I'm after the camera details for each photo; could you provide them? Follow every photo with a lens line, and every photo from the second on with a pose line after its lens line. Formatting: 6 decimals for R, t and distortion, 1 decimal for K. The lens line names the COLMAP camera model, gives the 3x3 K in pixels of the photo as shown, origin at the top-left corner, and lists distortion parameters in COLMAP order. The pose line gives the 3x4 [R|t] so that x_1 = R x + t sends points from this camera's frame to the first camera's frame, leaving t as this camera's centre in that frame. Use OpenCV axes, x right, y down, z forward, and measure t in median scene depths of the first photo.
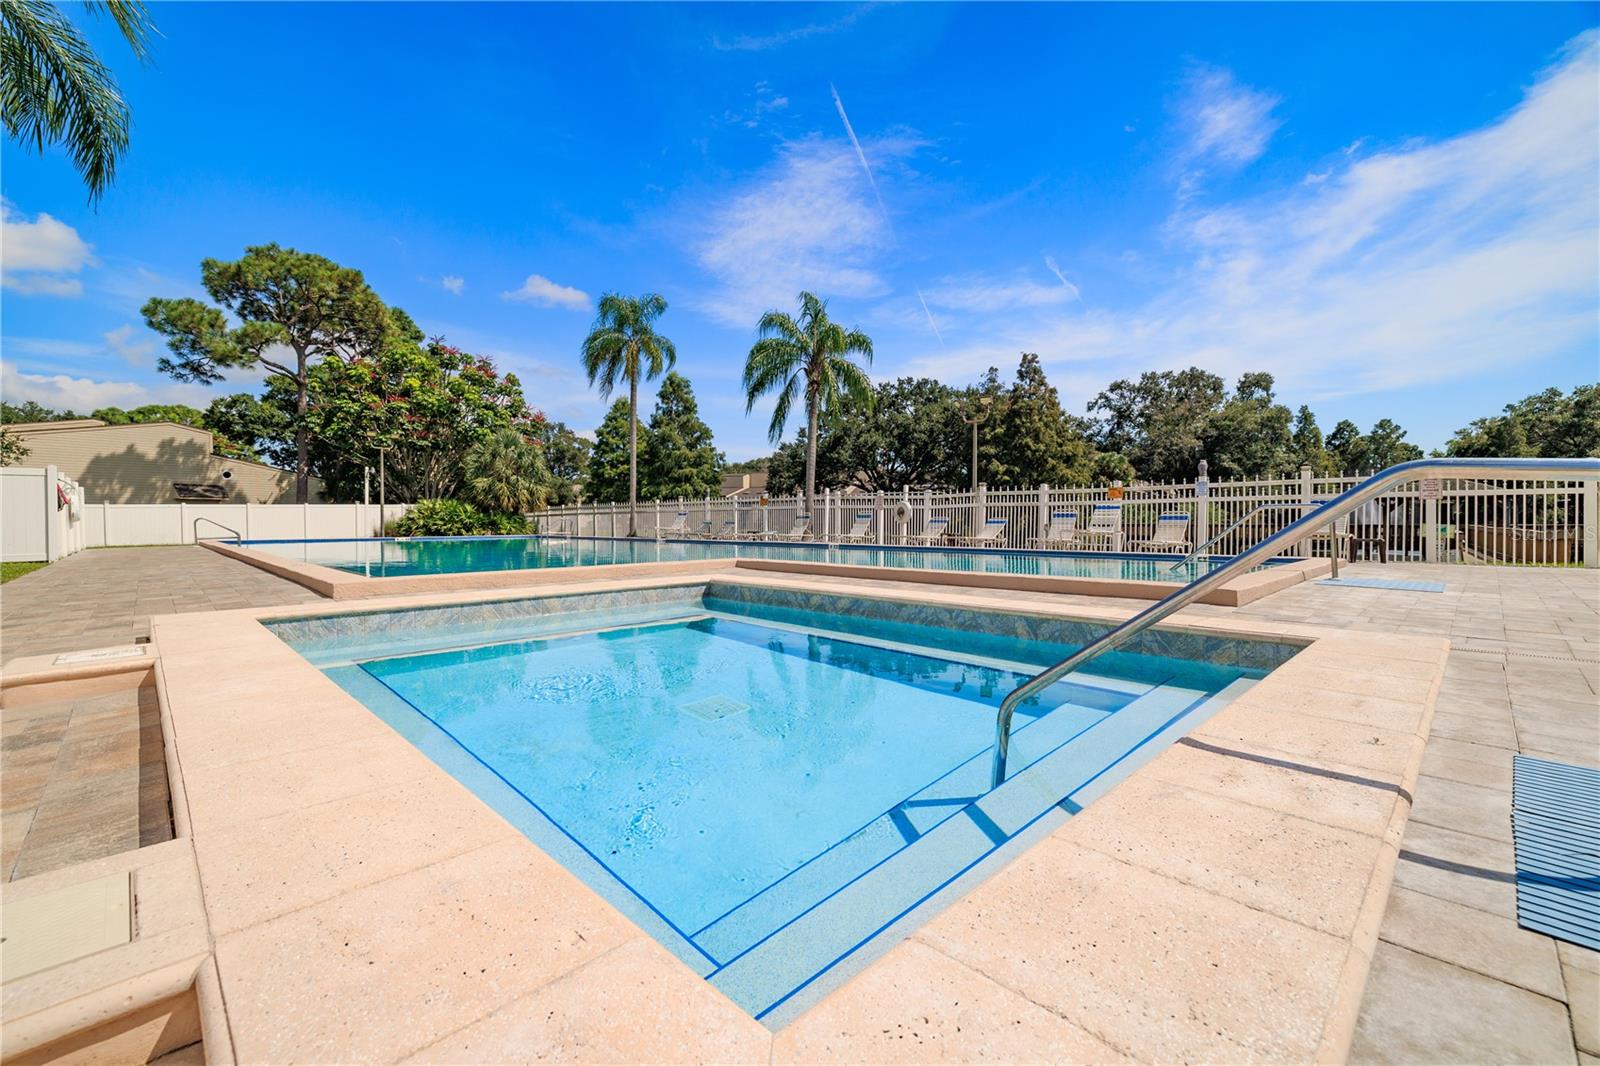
lens RADIAL K [[672.7, 0, 788.9], [0, 672.7, 547.5], [0, 0, 1]] dist [-0.000586, 0.000570]
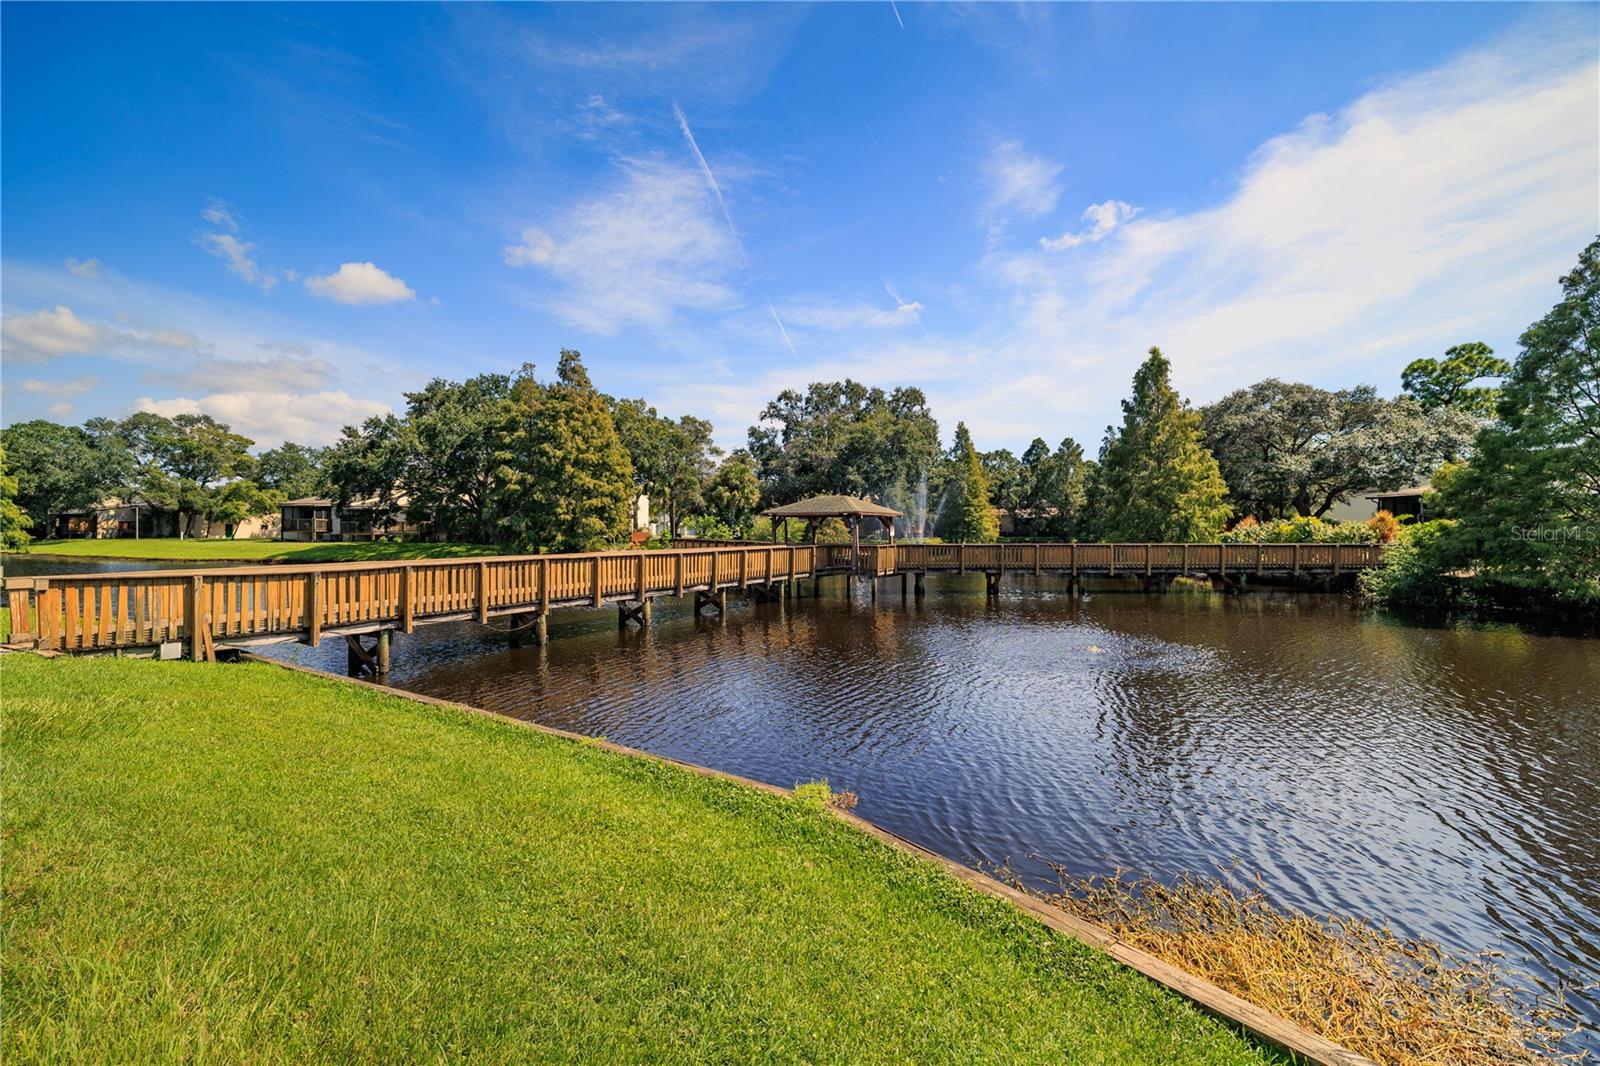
lens RADIAL K [[672.7, 0, 800.9], [0, 672.7, 484.5], [0, 0, 1]] dist [-0.000586, 0.000570]
pose [[0.981874, 0.014299, 0.188993, 0.488756], [0.005700, 0.994471, -0.104854, -0.012997], [-0.189447, 0.104031, 0.976364, 0.075441]]
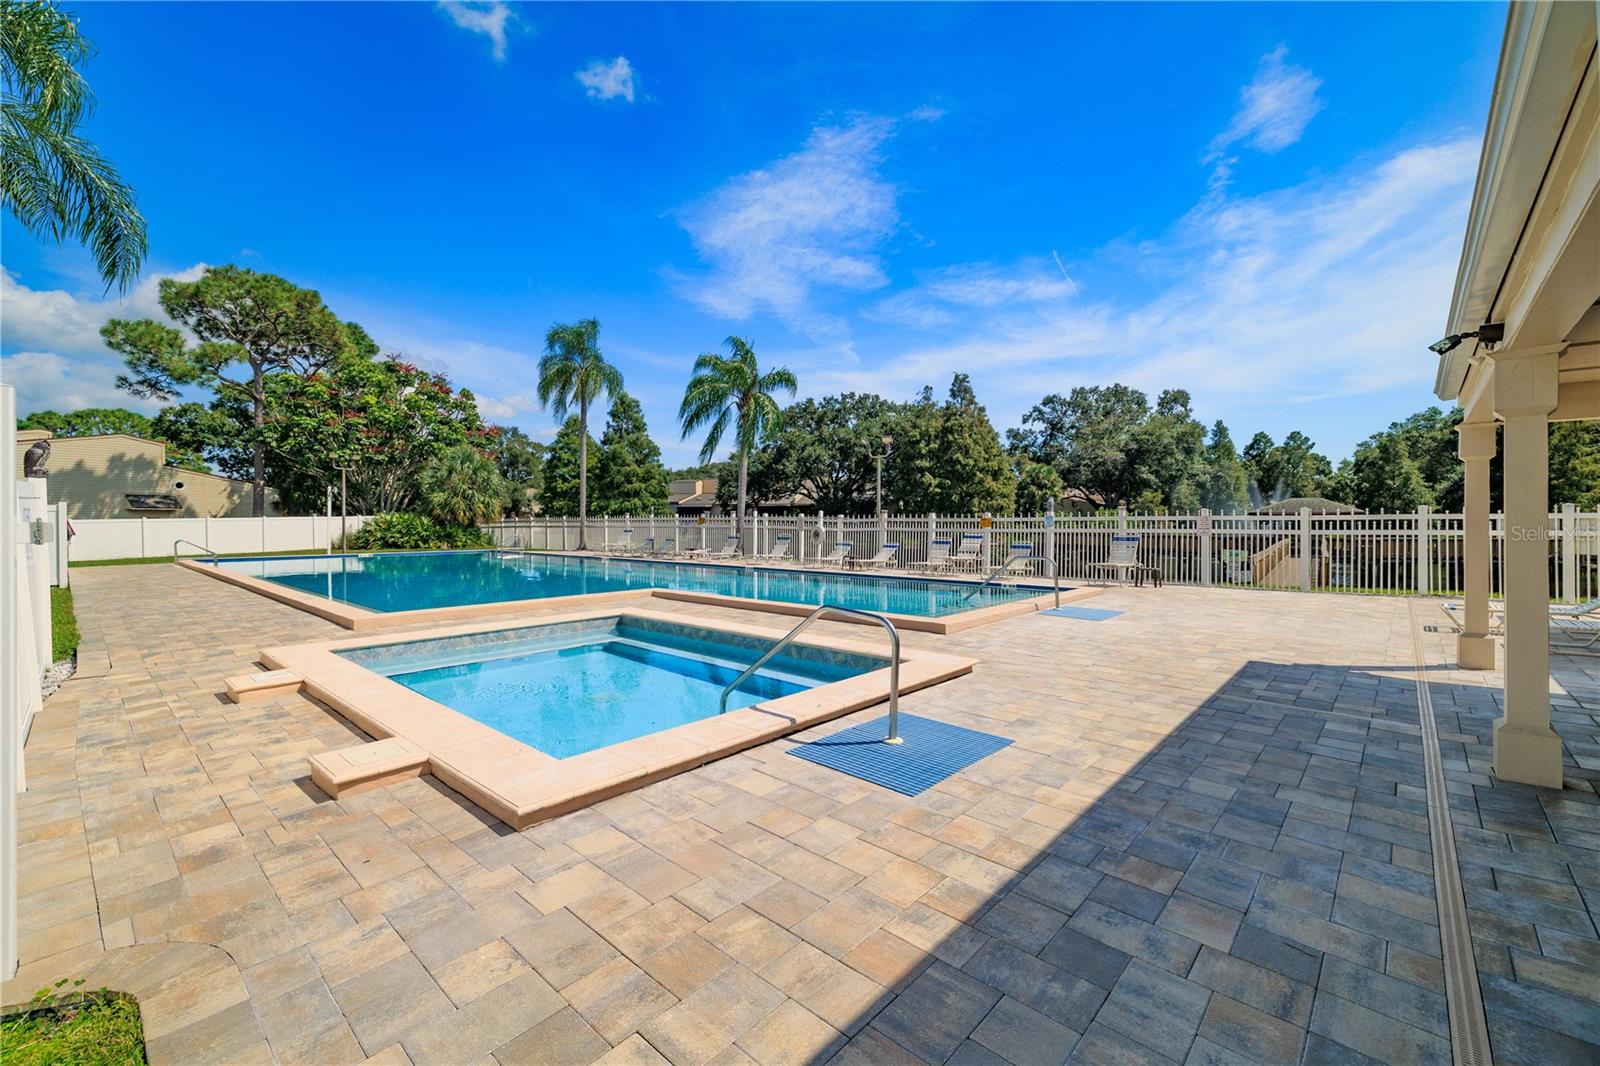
lens RADIAL K [[672.7, 0, 784.0], [0, 672.7, 546.3], [0, 0, 1]] dist [-0.000586, 0.000570]
pose [[0.998537, -0.000755, 0.054059, 0.018374], [0.000866, 0.999998, -0.002034, -0.011154], [-0.054058, 0.002078, 0.998536, -0.054229]]
